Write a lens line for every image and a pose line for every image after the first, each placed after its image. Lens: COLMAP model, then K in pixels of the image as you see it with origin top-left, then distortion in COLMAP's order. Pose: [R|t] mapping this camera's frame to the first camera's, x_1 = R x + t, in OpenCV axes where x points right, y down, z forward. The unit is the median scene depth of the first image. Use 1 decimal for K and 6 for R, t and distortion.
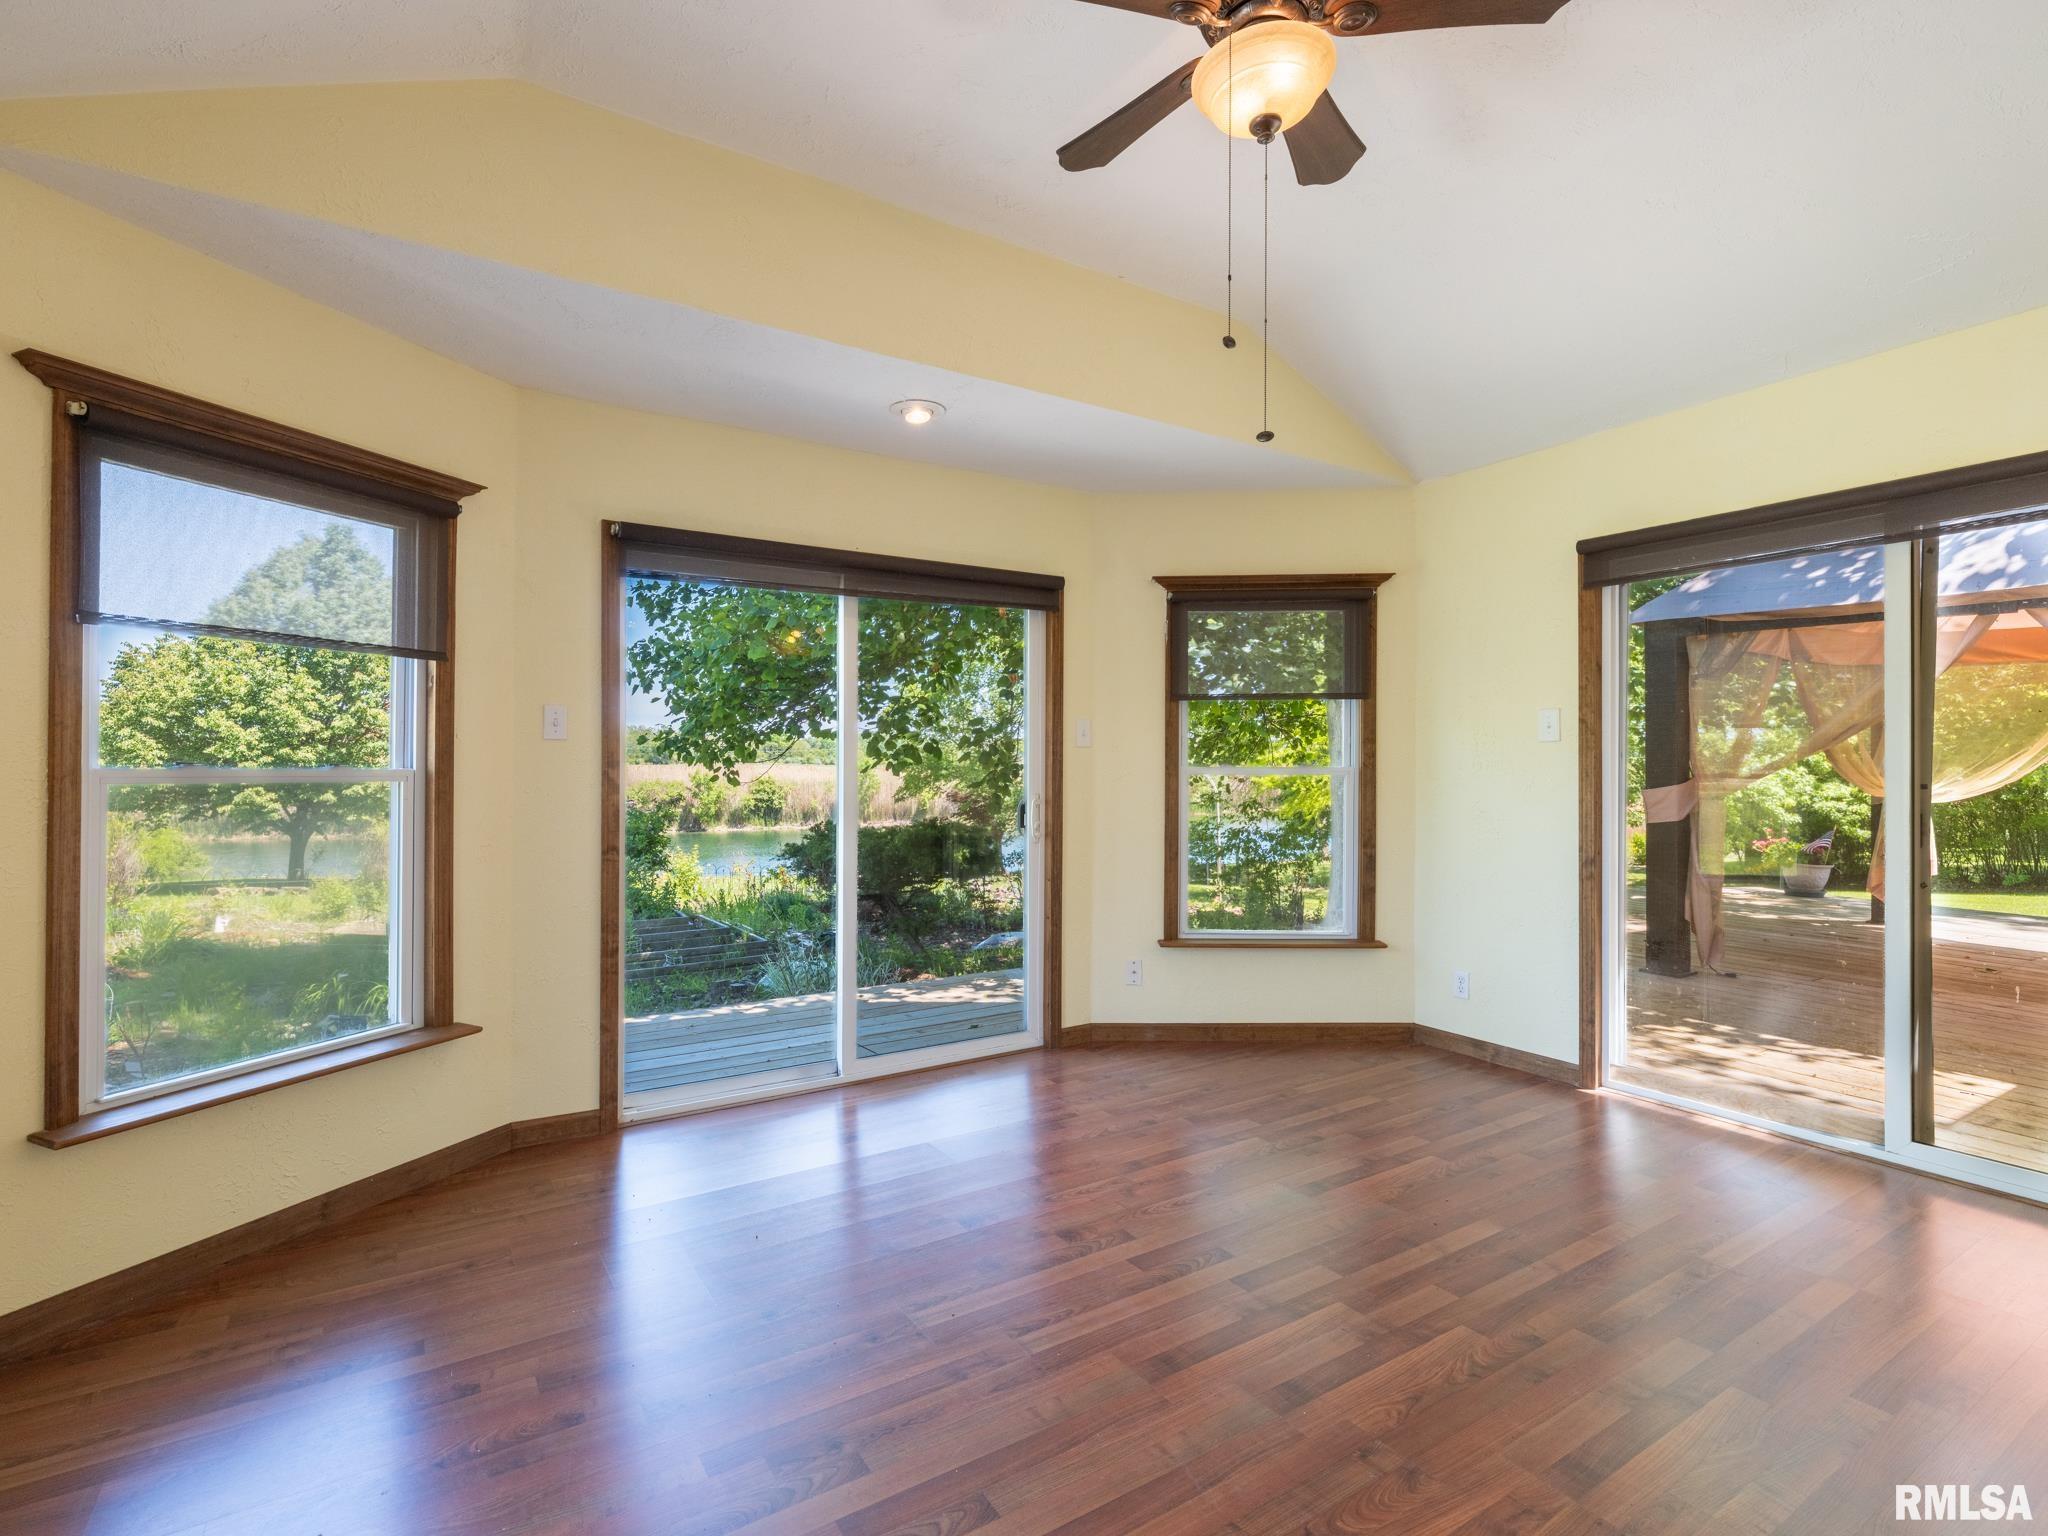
lens RADIAL K [[968.8, 0, 1013.5], [0, 968.8, 767.3], [0, 0, 1]] dist [-0.006264, 0.002168]
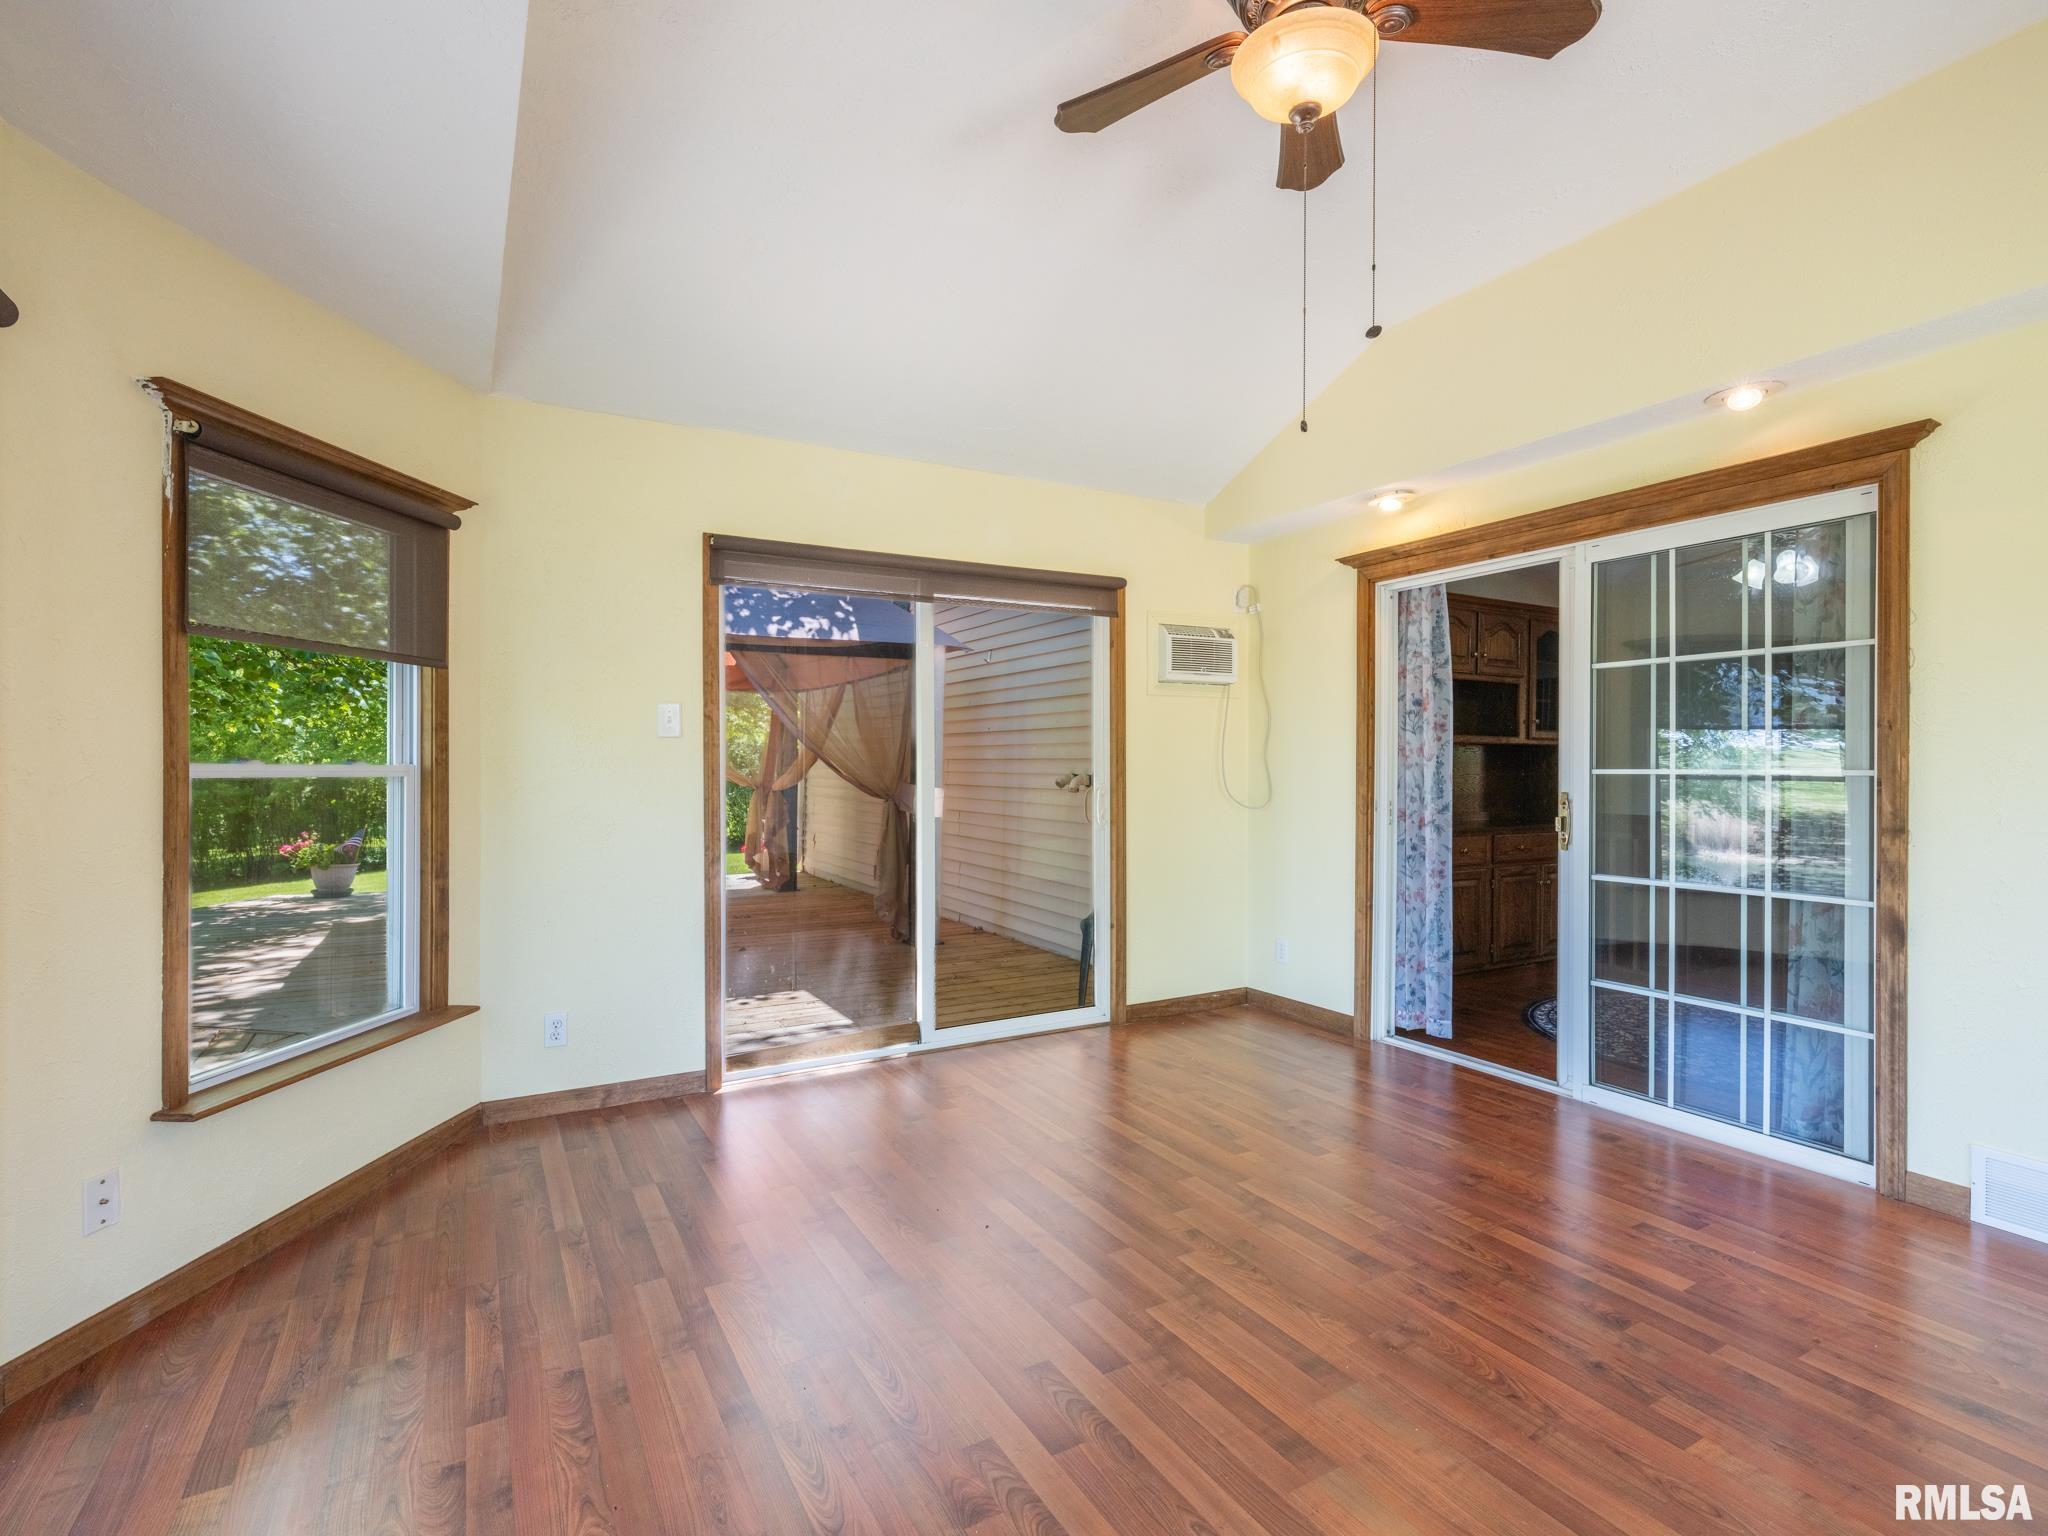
lens RADIAL K [[968.8, 0, 1035.2], [0, 968.8, 766.6], [0, 0, 1]] dist [-0.006264, 0.002168]
pose [[0.053496, -0.001232, 0.998567, -0.364585], [0.004616, 0.999989, 0.000987, 0.002274], [-0.998557, 0.004556, 0.053501, 0.599930]]
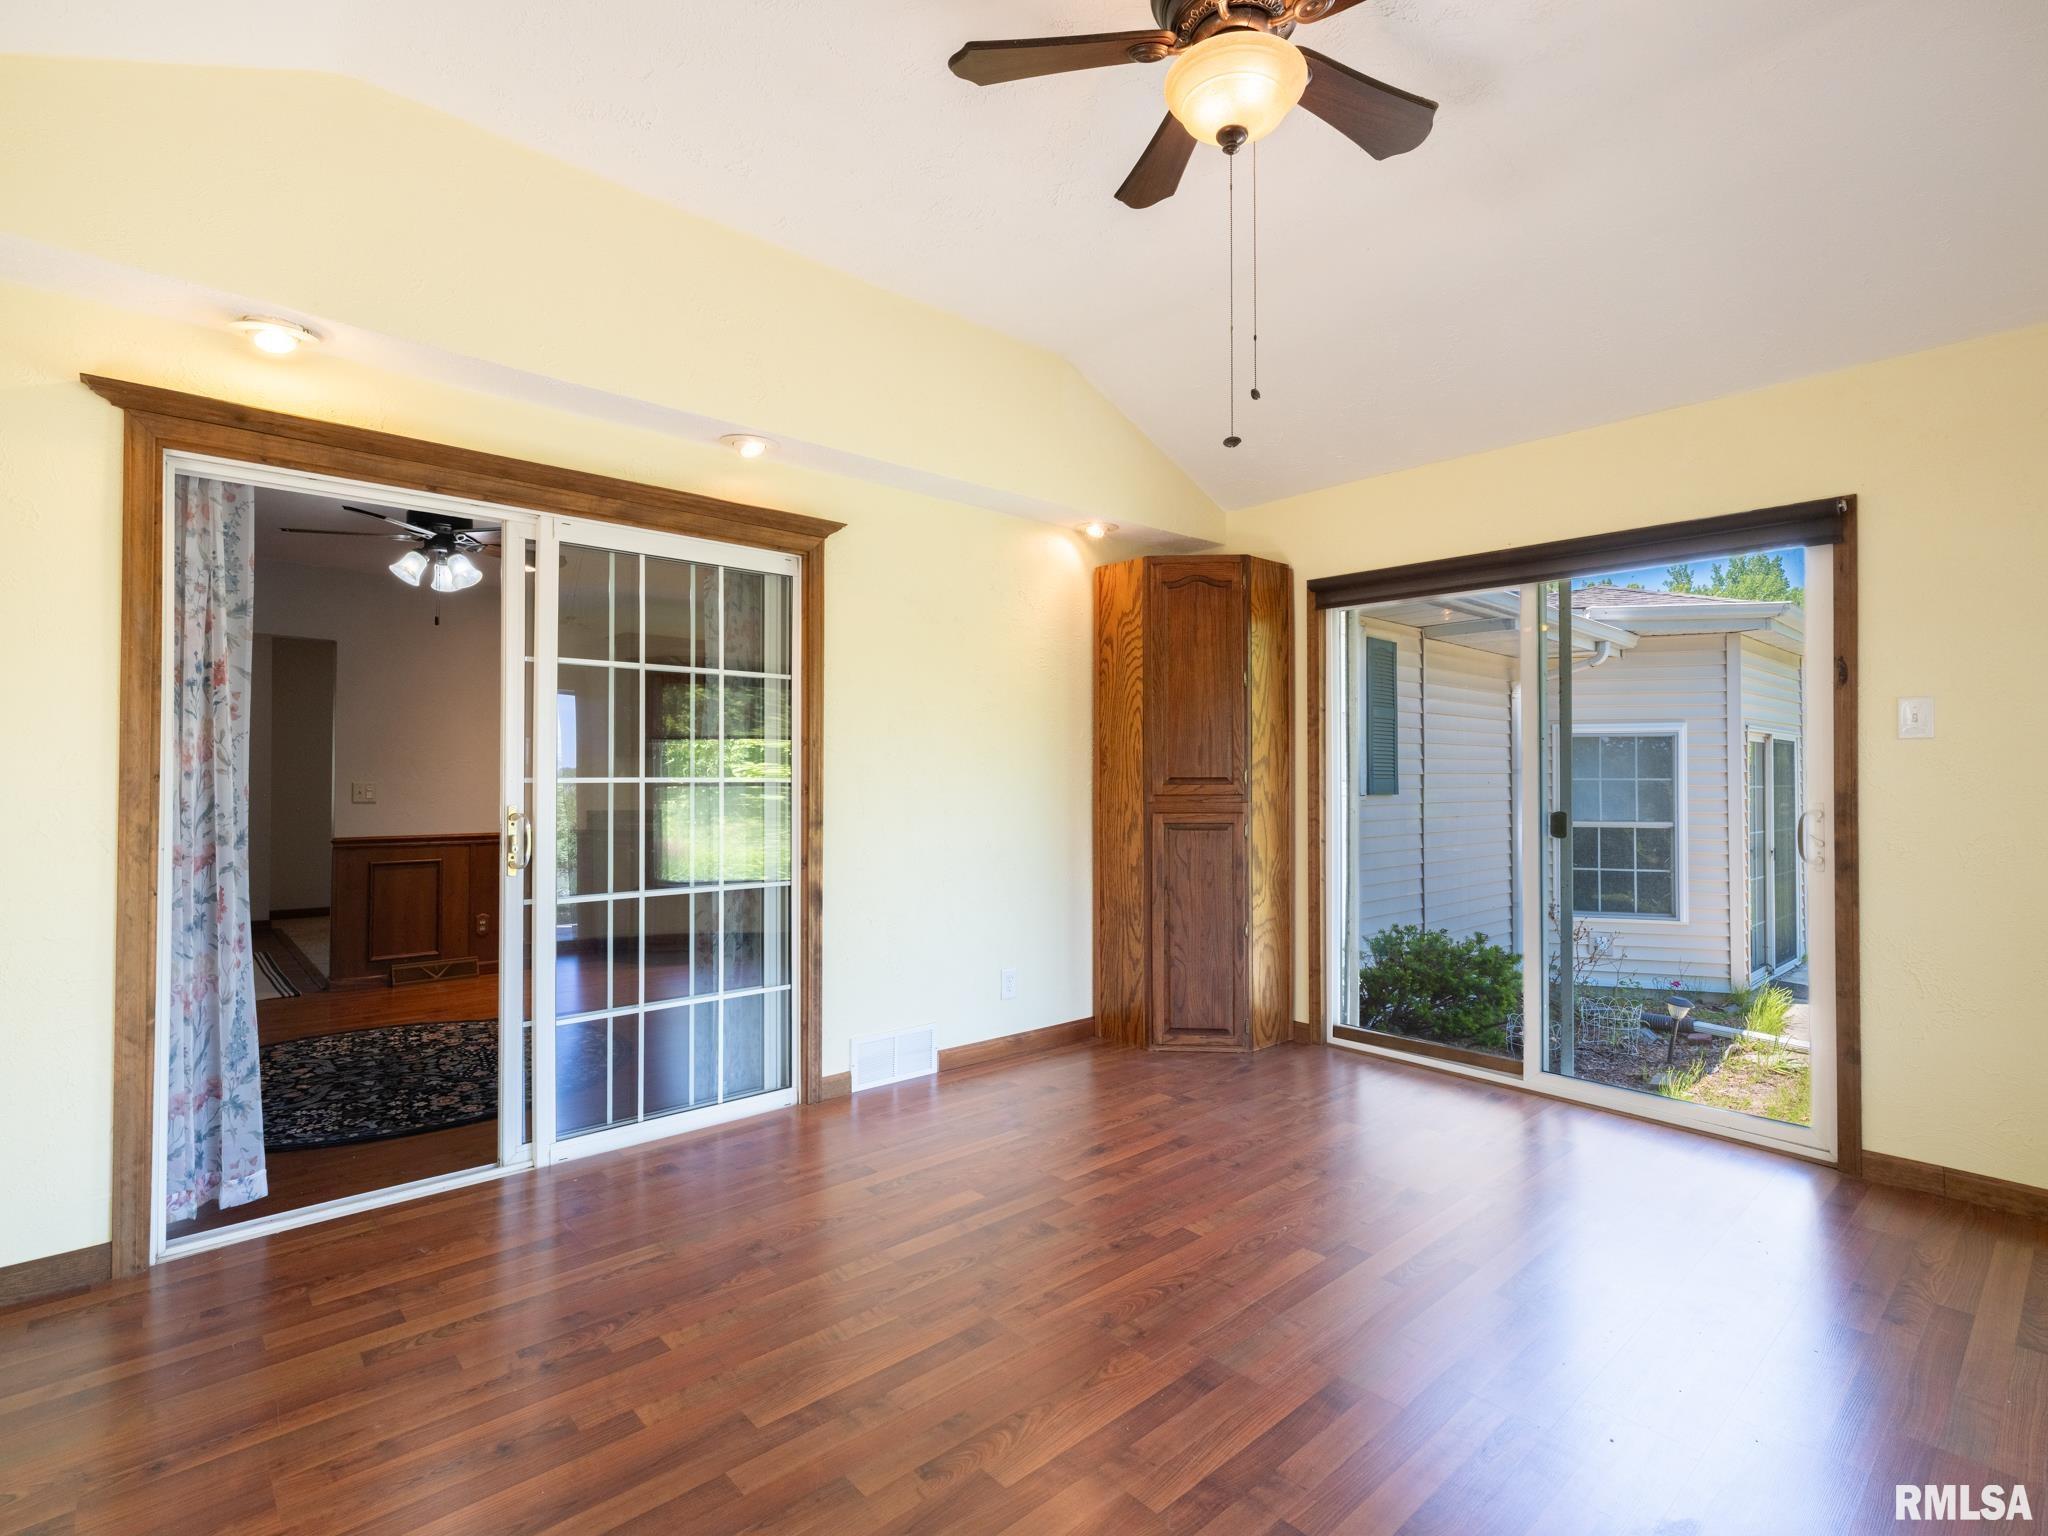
lens RADIAL K [[968.8, 0, 1034.1], [0, 968.8, 760.6], [0, 0, 1]] dist [-0.006264, 0.002168]
pose [[-0.989754, -0.008118, -0.142551, 0.303413], [-0.006864, 0.999933, -0.009286, -0.001415], [0.142617, -0.008213, -0.989744, 0.969754]]
